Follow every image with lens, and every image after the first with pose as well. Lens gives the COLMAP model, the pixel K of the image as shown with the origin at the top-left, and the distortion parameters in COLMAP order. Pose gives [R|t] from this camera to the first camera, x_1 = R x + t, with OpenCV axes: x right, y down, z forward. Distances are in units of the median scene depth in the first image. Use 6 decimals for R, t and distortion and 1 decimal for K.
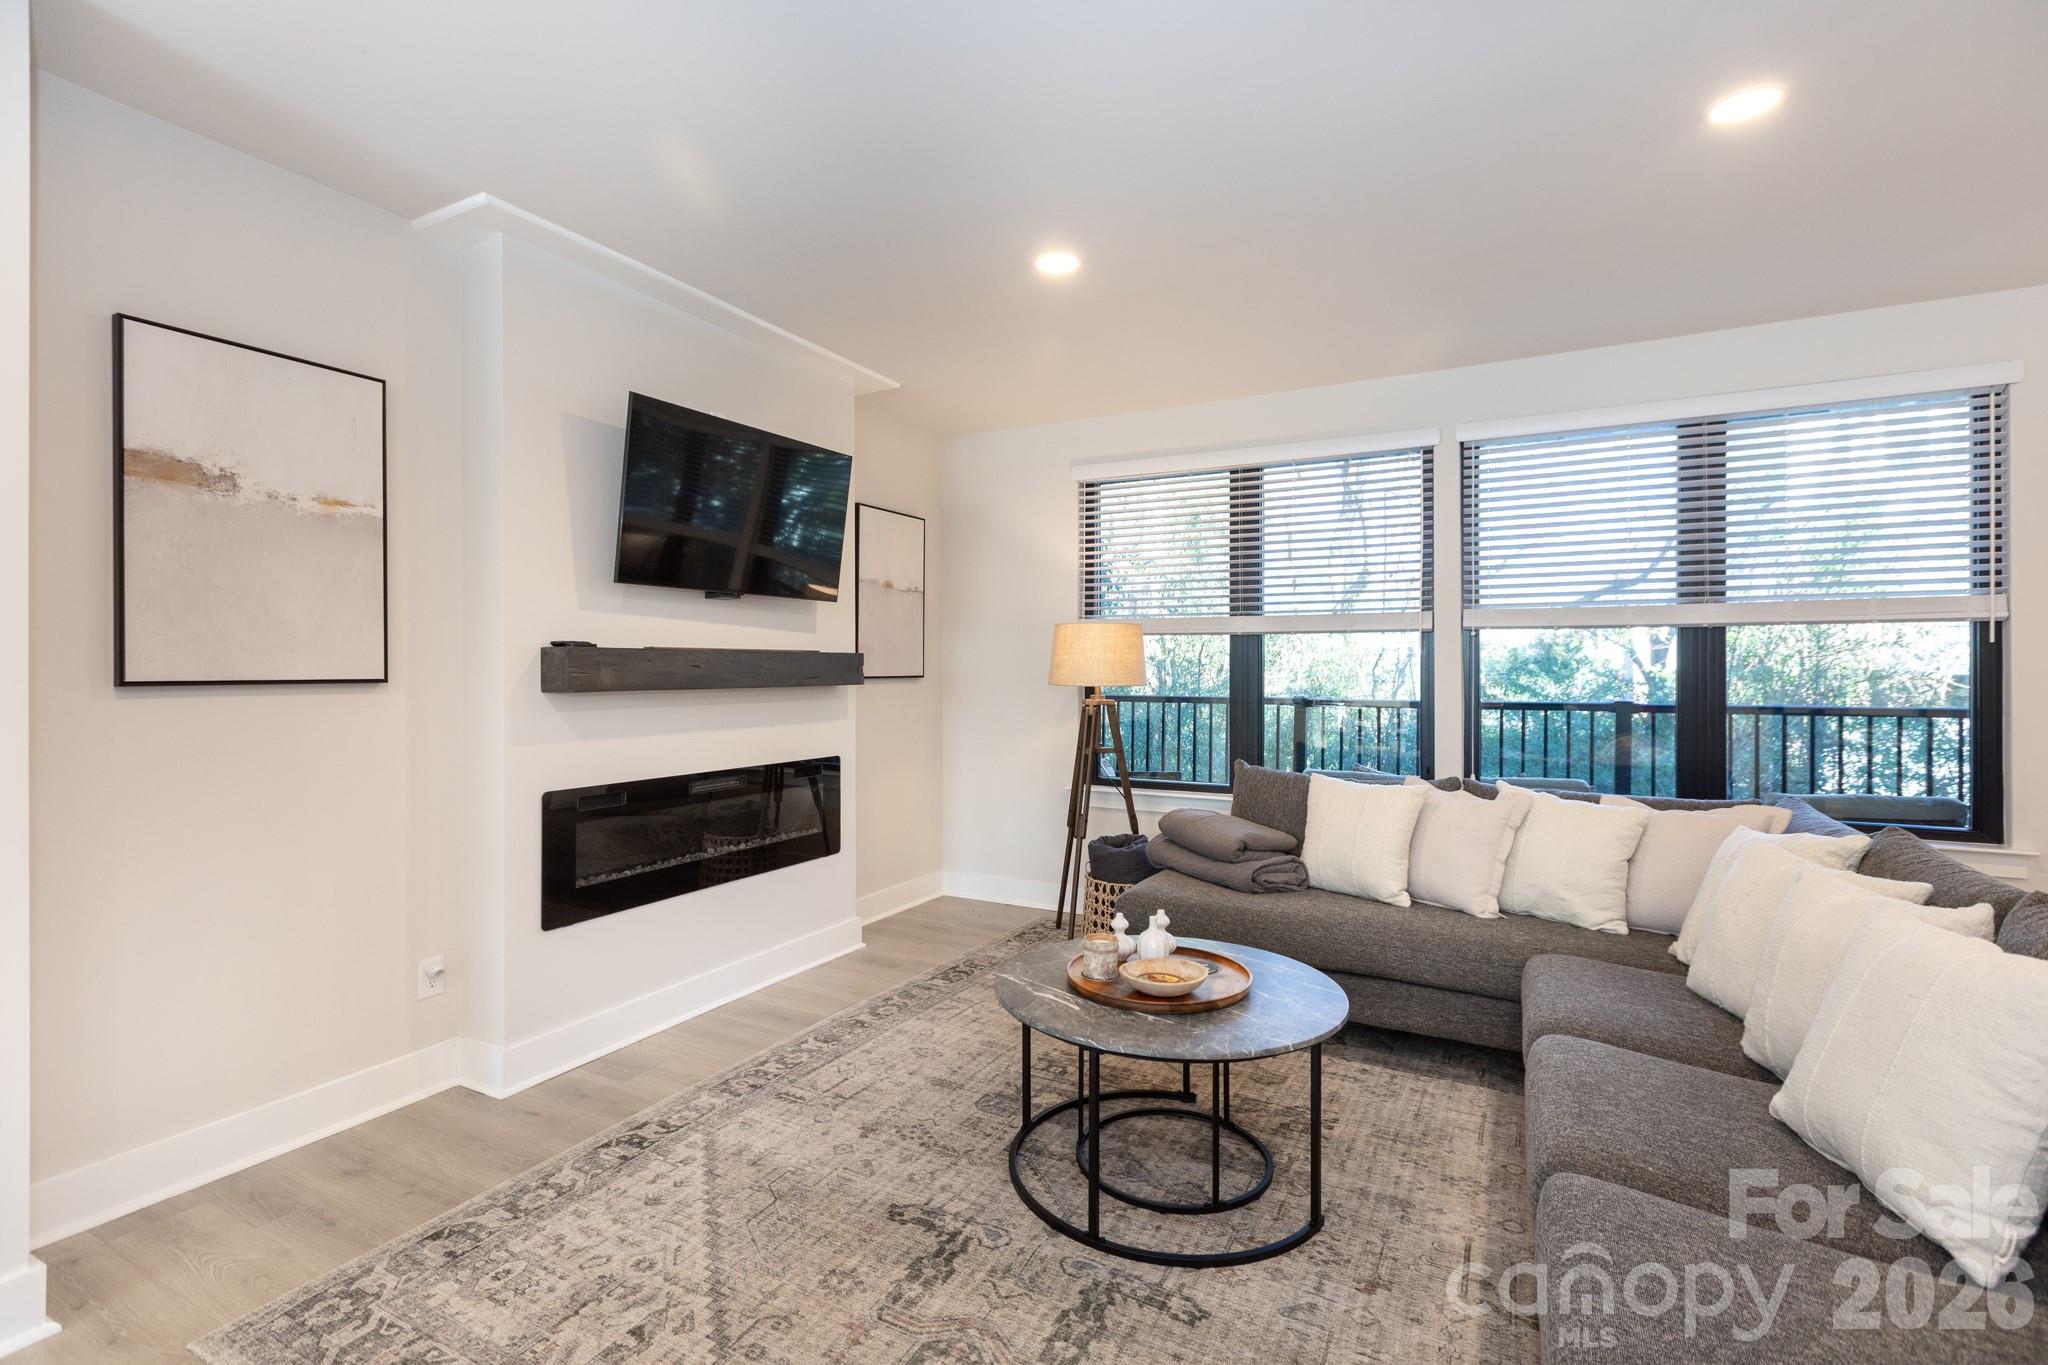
lens RADIAL K [[931.0, 0, 1015.5], [0, 931.0, 671.4], [0, 0, 1]] dist [0.003154, -0.001431]
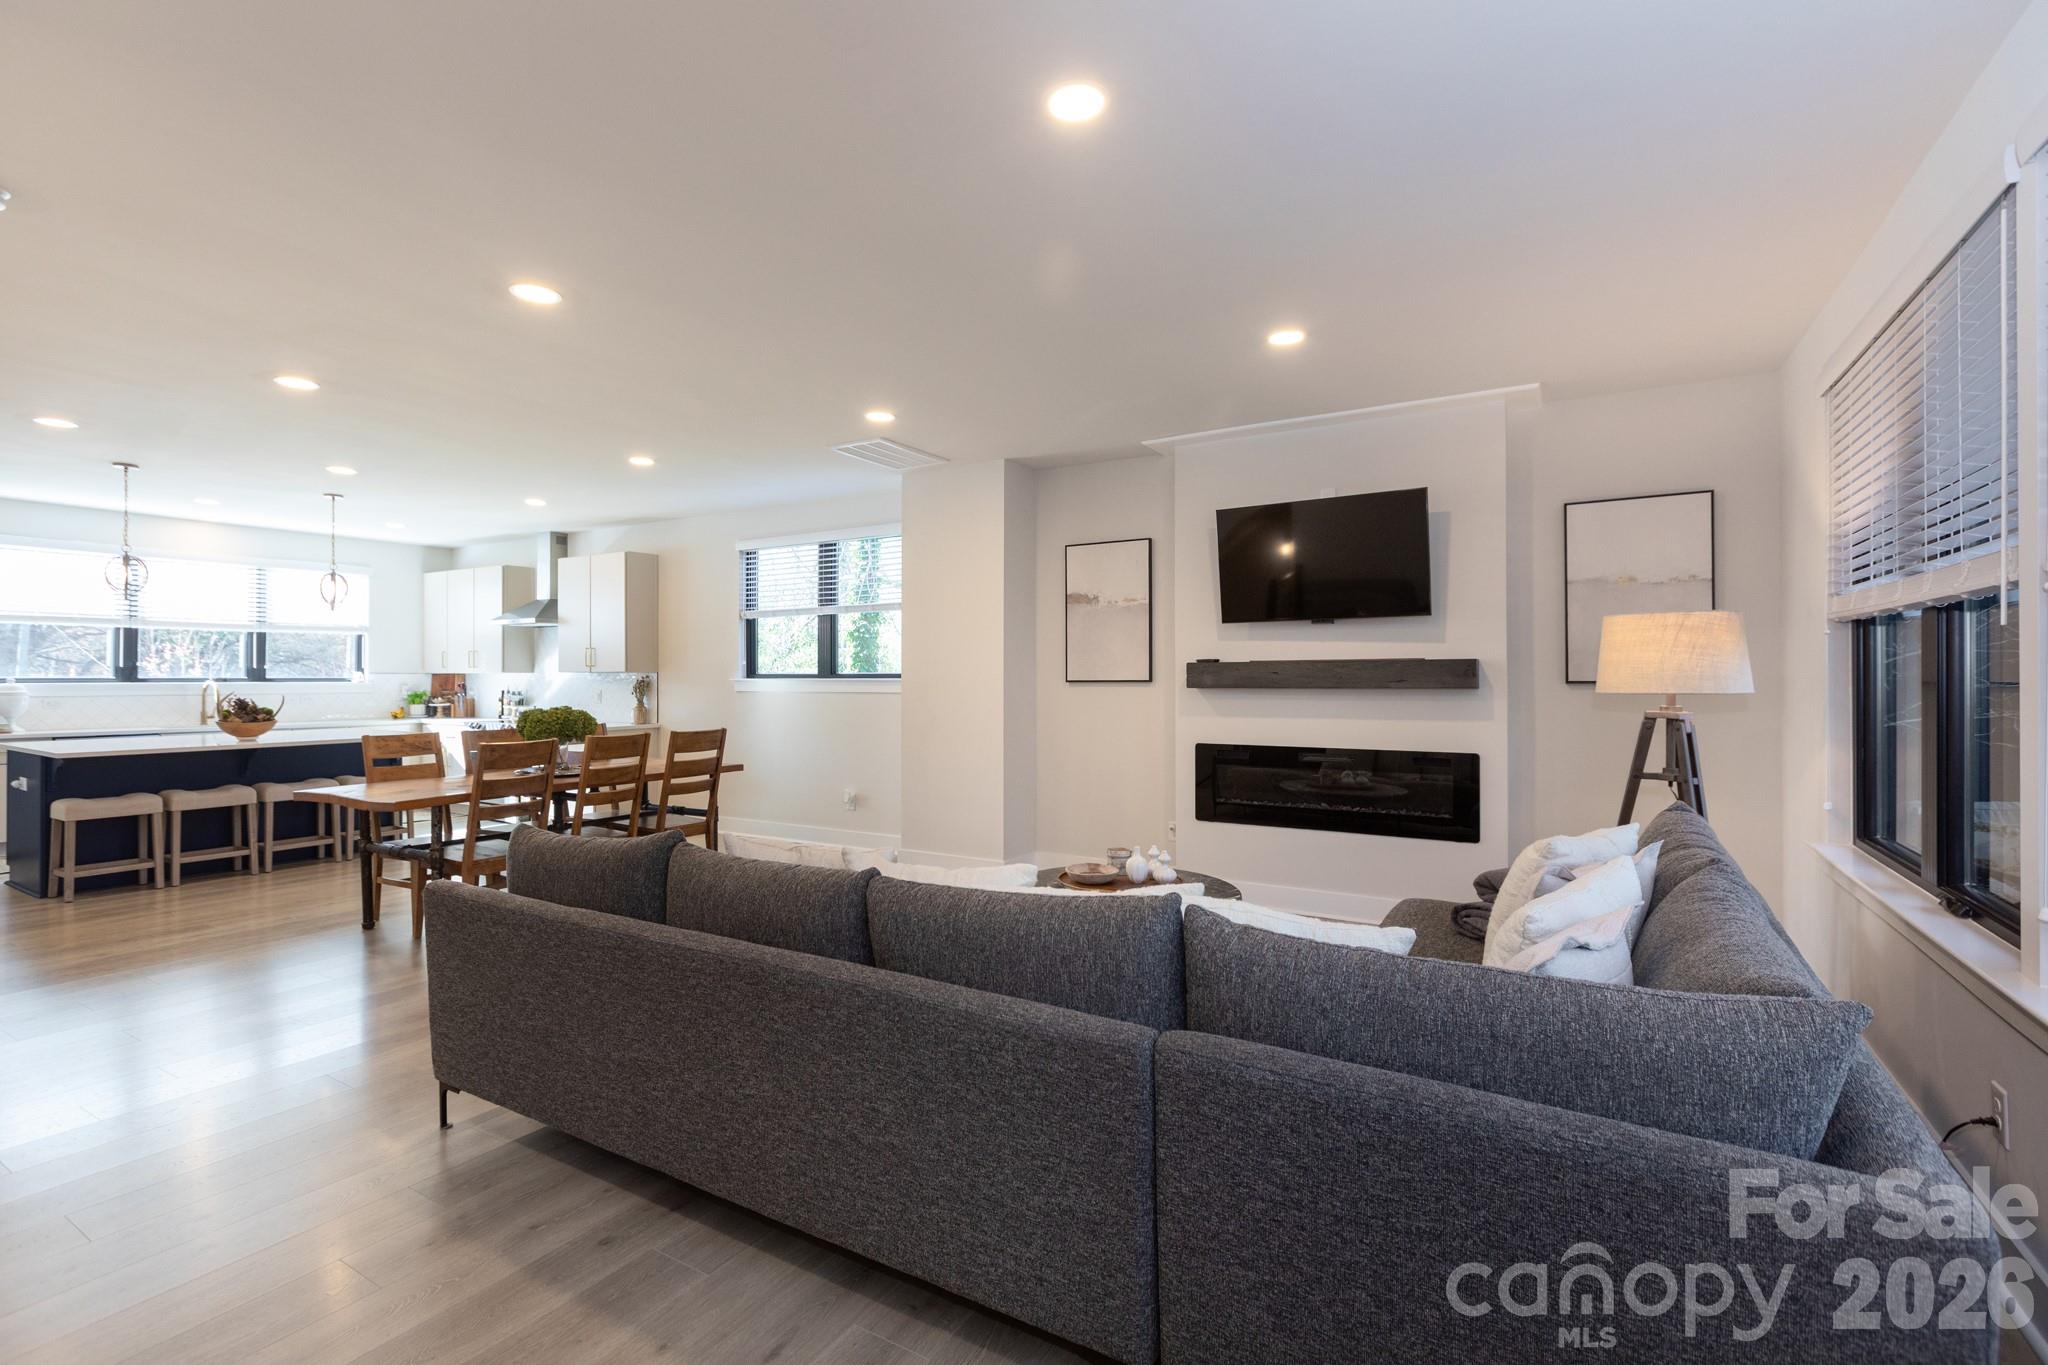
lens RADIAL K [[931.0, 0, 1019.8], [0, 931.0, 679.7], [0, 0, 1]] dist [0.003154, -0.001431]
pose [[-0.047753, -0.000245, -0.998859, 1.232718], [-0.001722, 0.999999, -0.000163, 0.007572], [0.998858, 0.001713, -0.047753, 0.689590]]
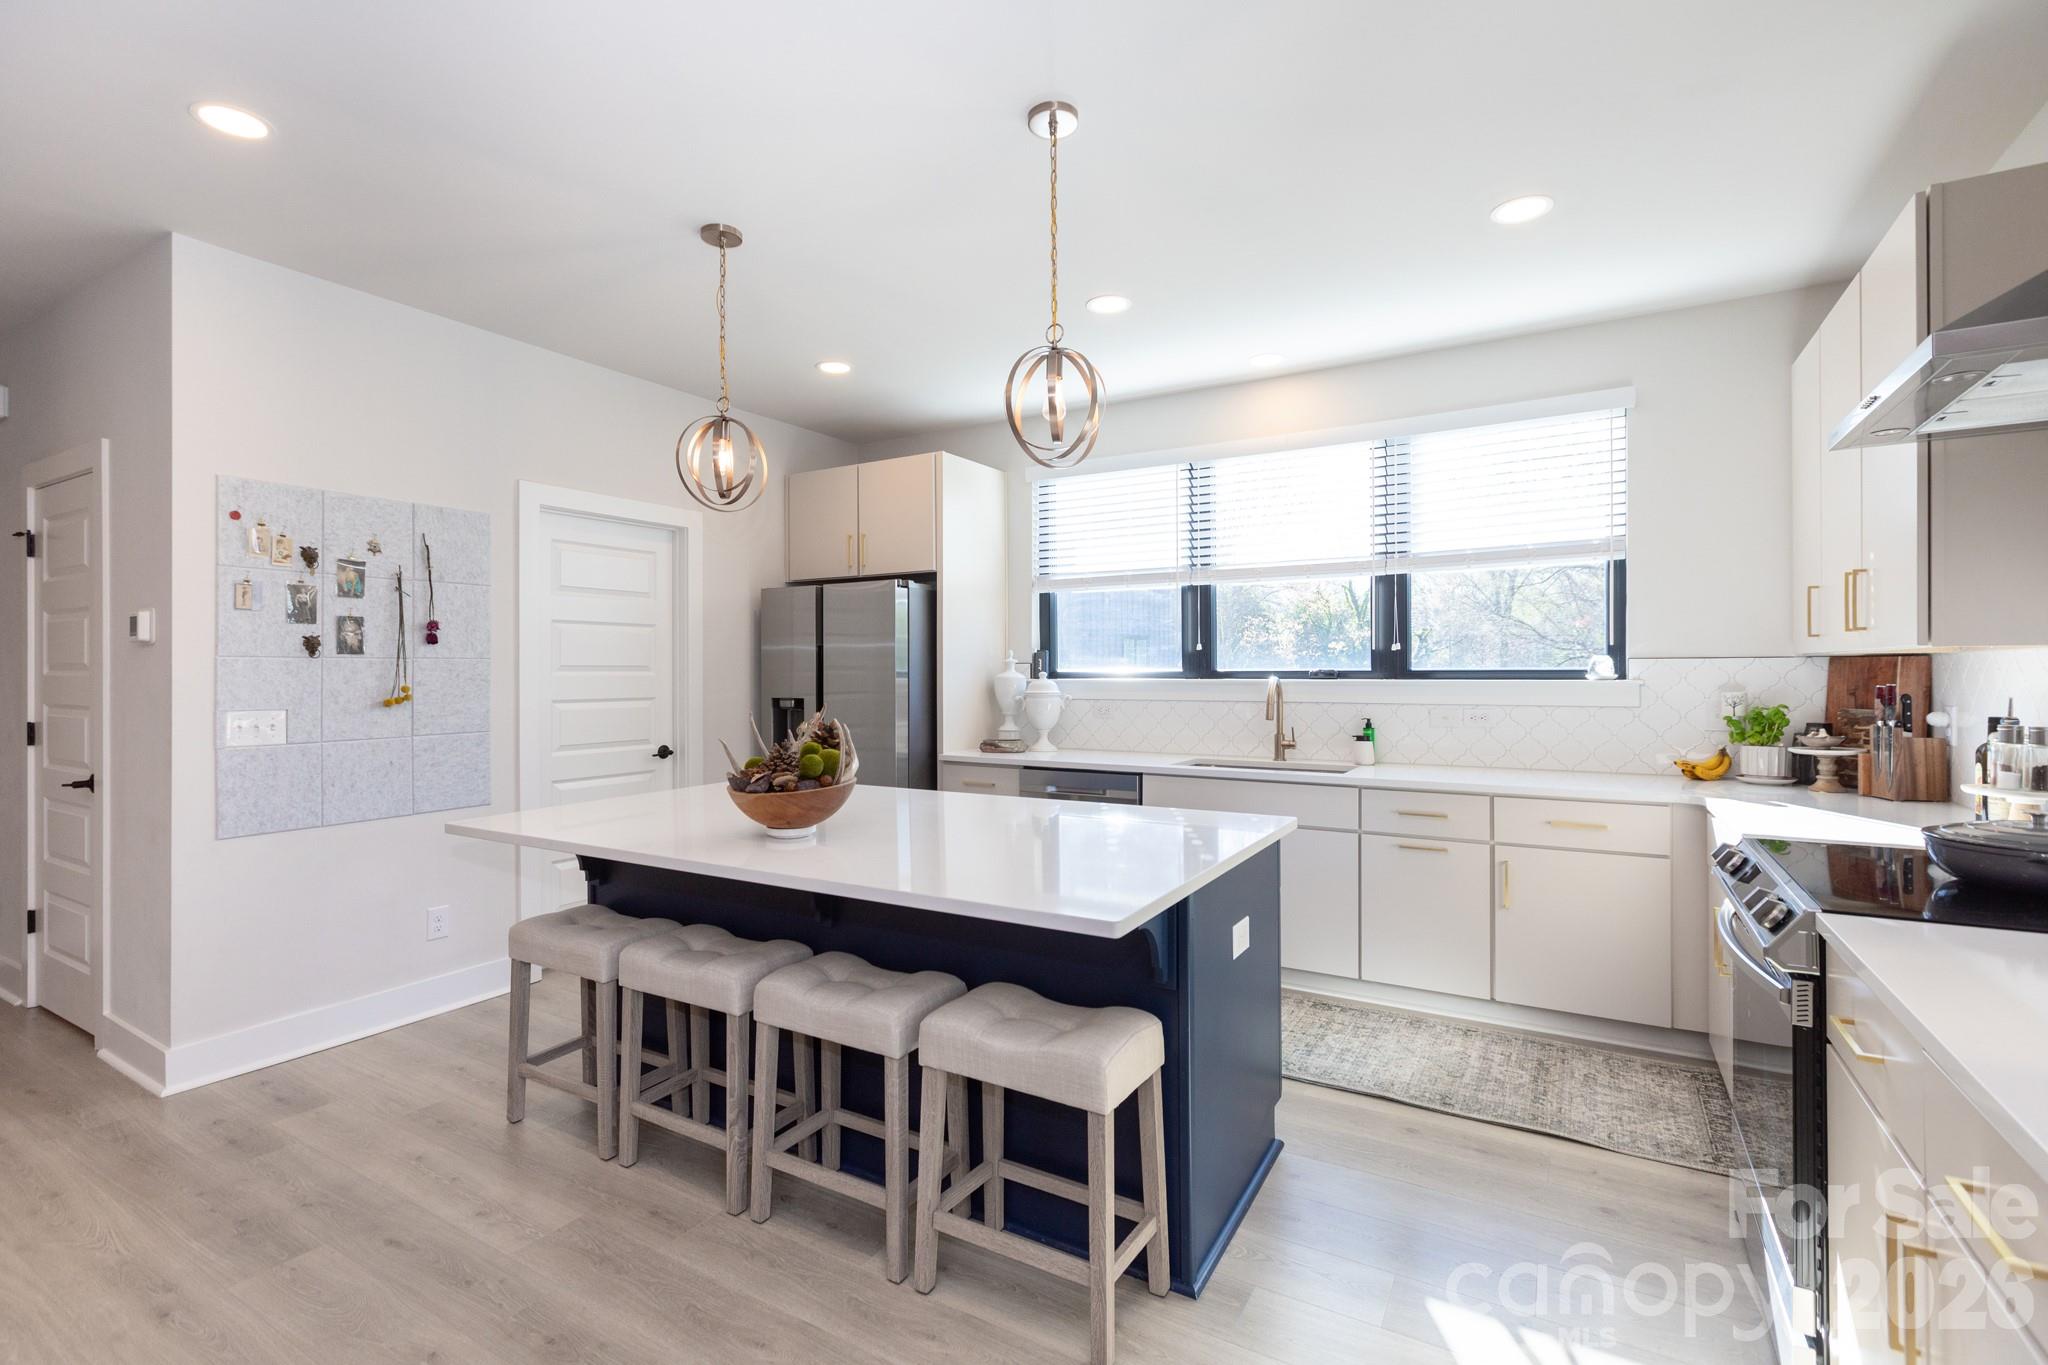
lens RADIAL K [[931.0, 0, 1009.4], [0, 931.0, 676.9], [0, 0, 1]] dist [0.003154, -0.001431]
pose [[-0.998805, 0.000577, 0.048867, -0.874739], [0.000892, 0.999979, 0.006422, 0.007072], [-0.048862, 0.006458, -0.998785, -0.307470]]
